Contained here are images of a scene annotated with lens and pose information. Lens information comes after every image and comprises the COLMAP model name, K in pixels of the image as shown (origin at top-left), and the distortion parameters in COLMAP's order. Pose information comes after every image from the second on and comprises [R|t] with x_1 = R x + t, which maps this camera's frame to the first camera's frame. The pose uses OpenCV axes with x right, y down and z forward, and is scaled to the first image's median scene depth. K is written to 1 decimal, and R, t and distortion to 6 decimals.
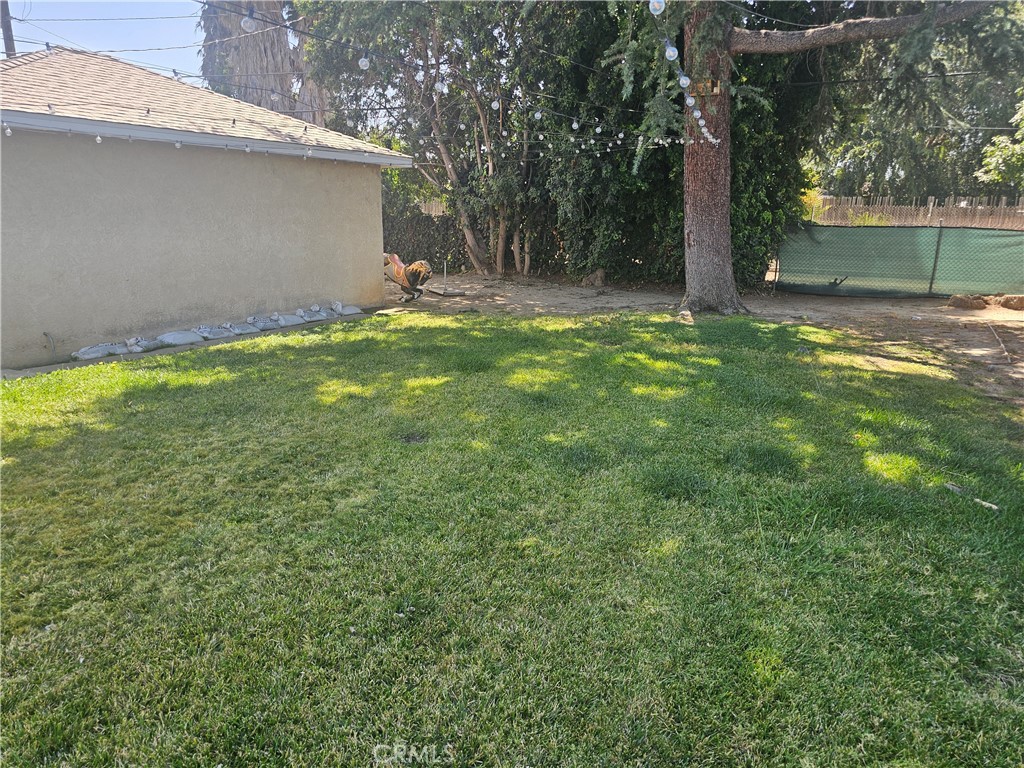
lens RADIAL K [[686.0, 0, 512.8], [0, 686.0, 390.8], [0, 0, 1]] dist [0.060975, -0.058288]
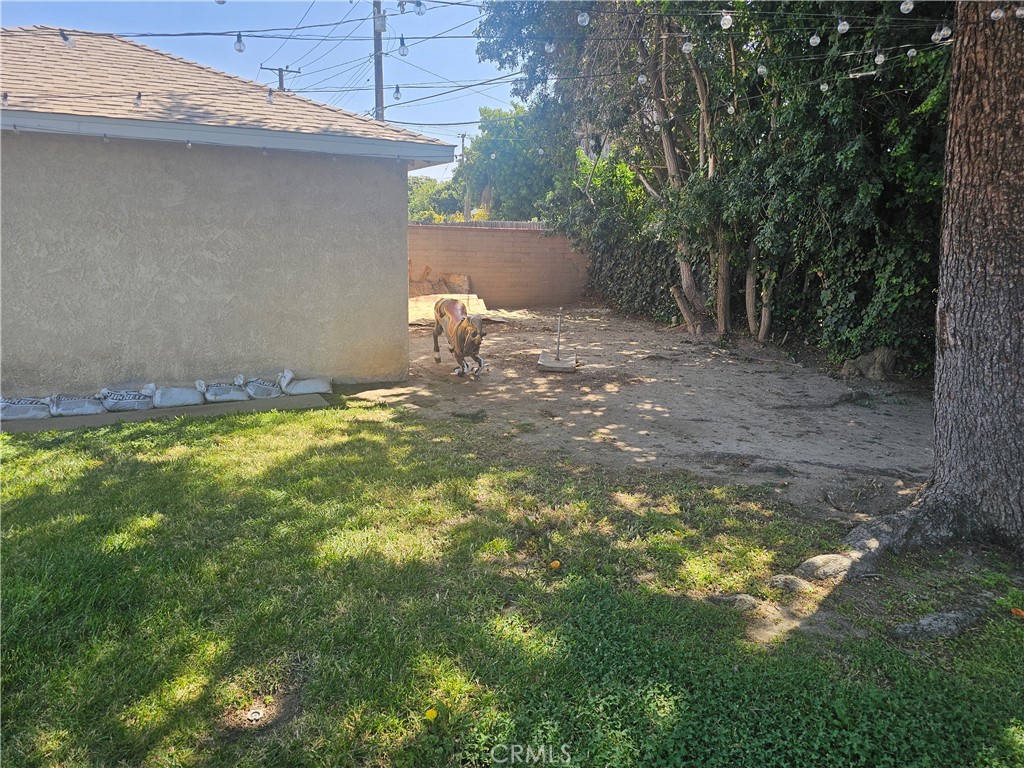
lens RADIAL K [[686.0, 0, 508.2], [0, 686.0, 377.1], [0, 0, 1]] dist [0.060975, -0.058288]
pose [[0.824433, 0.132472, -0.550238, 0.221915], [-0.157774, 0.987474, 0.001342, -0.132388], [0.543523, 0.085707, 0.835007, 0.486266]]
